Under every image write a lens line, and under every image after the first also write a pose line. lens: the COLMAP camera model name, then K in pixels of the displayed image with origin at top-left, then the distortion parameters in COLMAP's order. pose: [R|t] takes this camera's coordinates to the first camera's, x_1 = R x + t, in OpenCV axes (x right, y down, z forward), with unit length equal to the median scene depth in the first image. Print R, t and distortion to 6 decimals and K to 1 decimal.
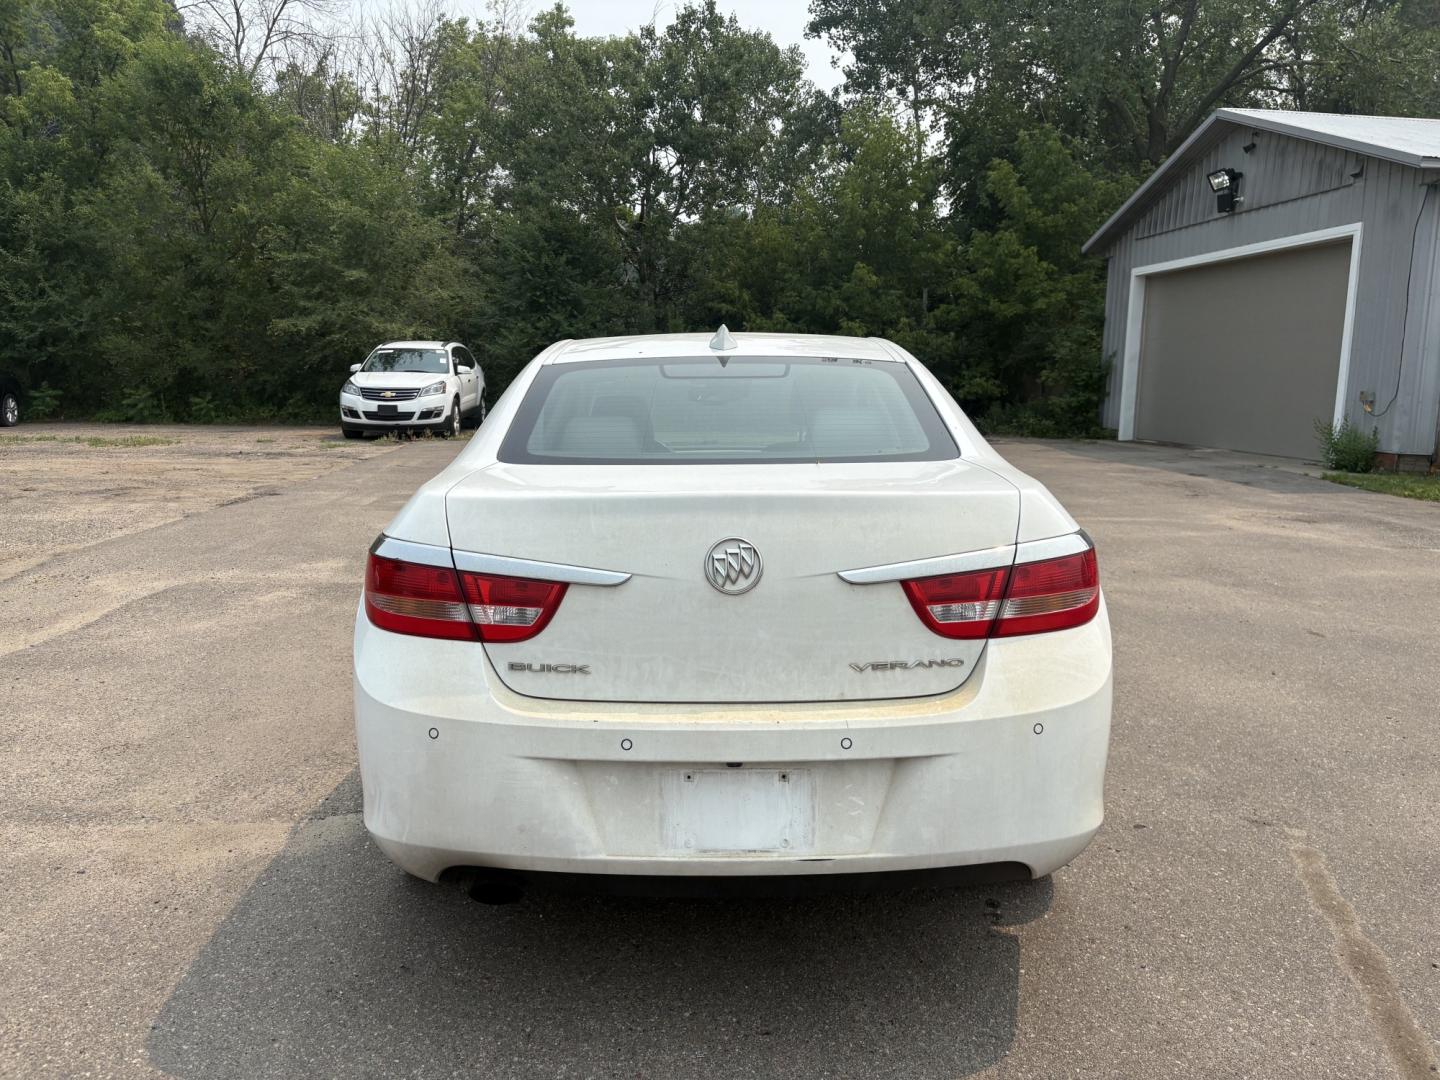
lens RADIAL K [[1085.0, 0, 715.3], [0, 1085.0, 532.7], [0, 0, 1]] dist [0.037455, -0.035188]
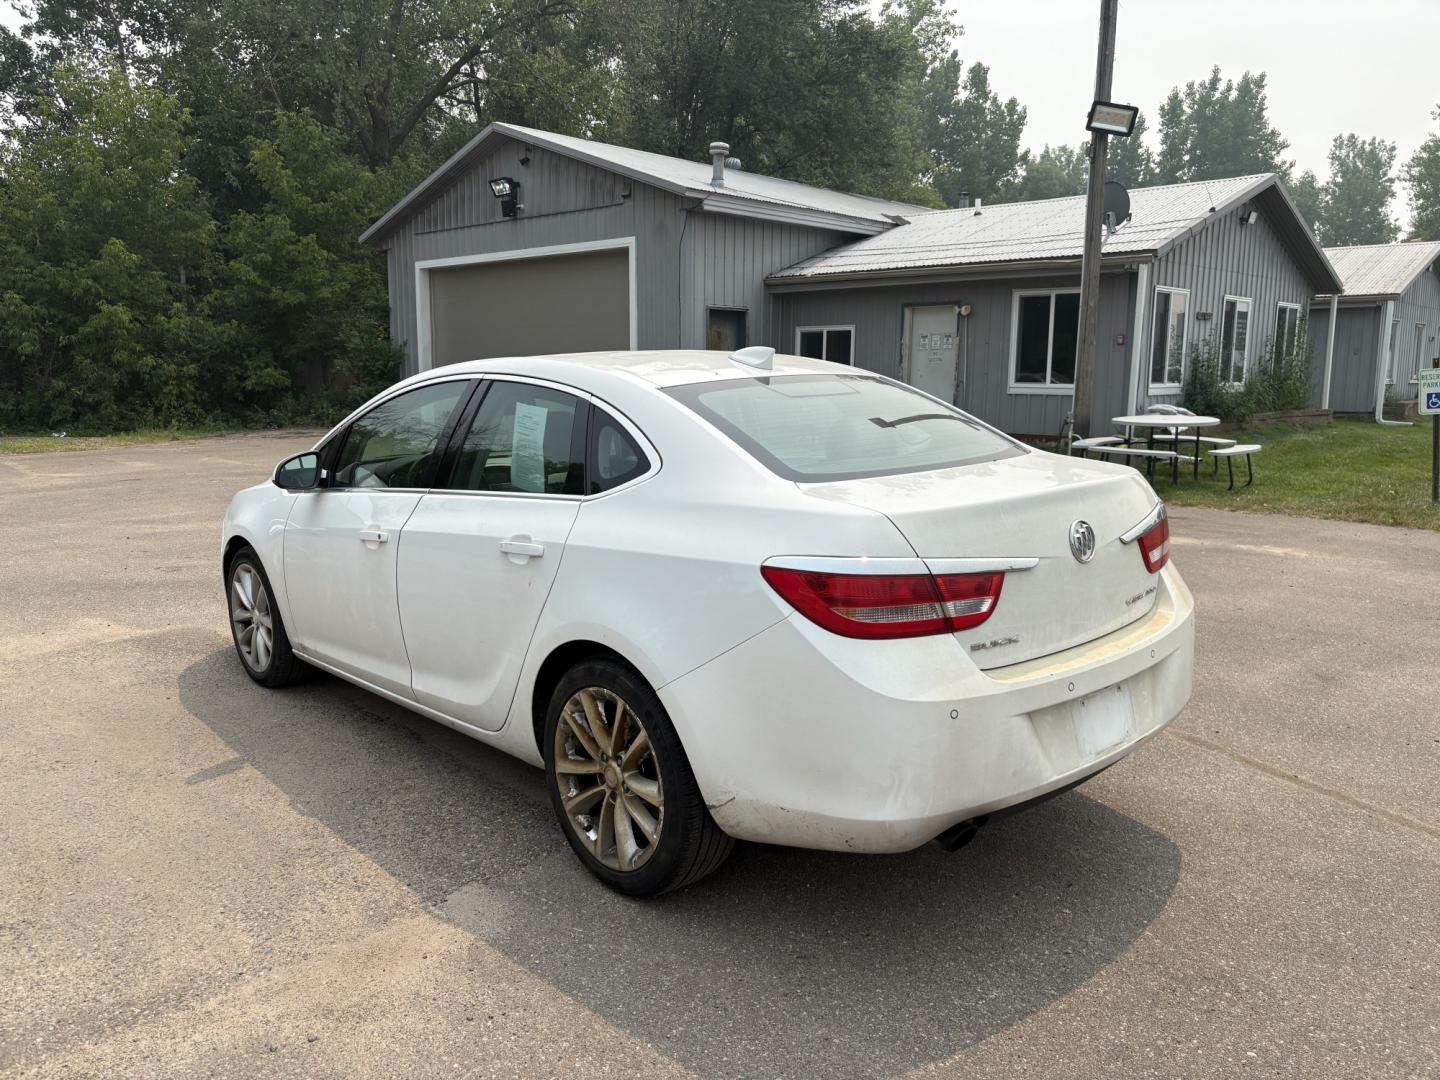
lens RADIAL K [[1085.0, 0, 709.2], [0, 1085.0, 546.6], [0, 0, 1]] dist [0.037455, -0.035188]
pose [[0.754714, -0.124208, 0.644189, -0.141500], [0.107228, 0.992064, 0.065658, -0.011964], [-0.647232, 0.019523, 0.762043, 0.032551]]
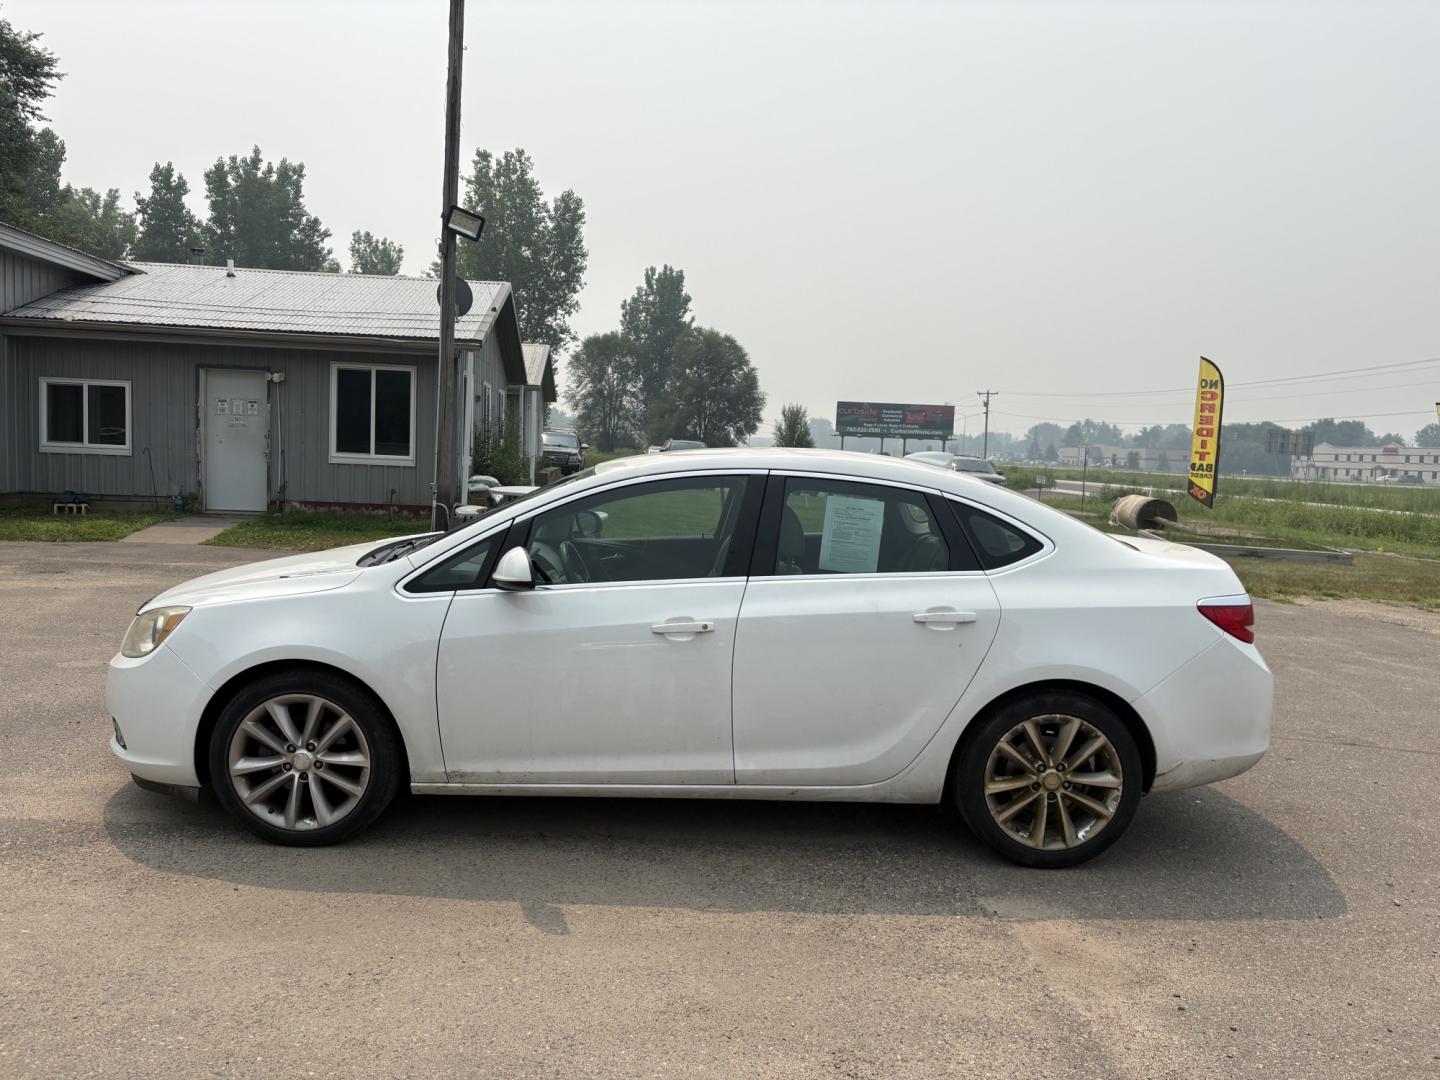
lens RADIAL K [[1085.0, 0, 710.0], [0, 1085.0, 546.4], [0, 0, 1]] dist [0.037455, -0.035188]
pose [[0.009041, -0.108208, 0.994087, -0.267980], [0.107511, 0.988471, 0.106619, -0.046452], [-0.994163, 0.105911, 0.020570, 0.234009]]
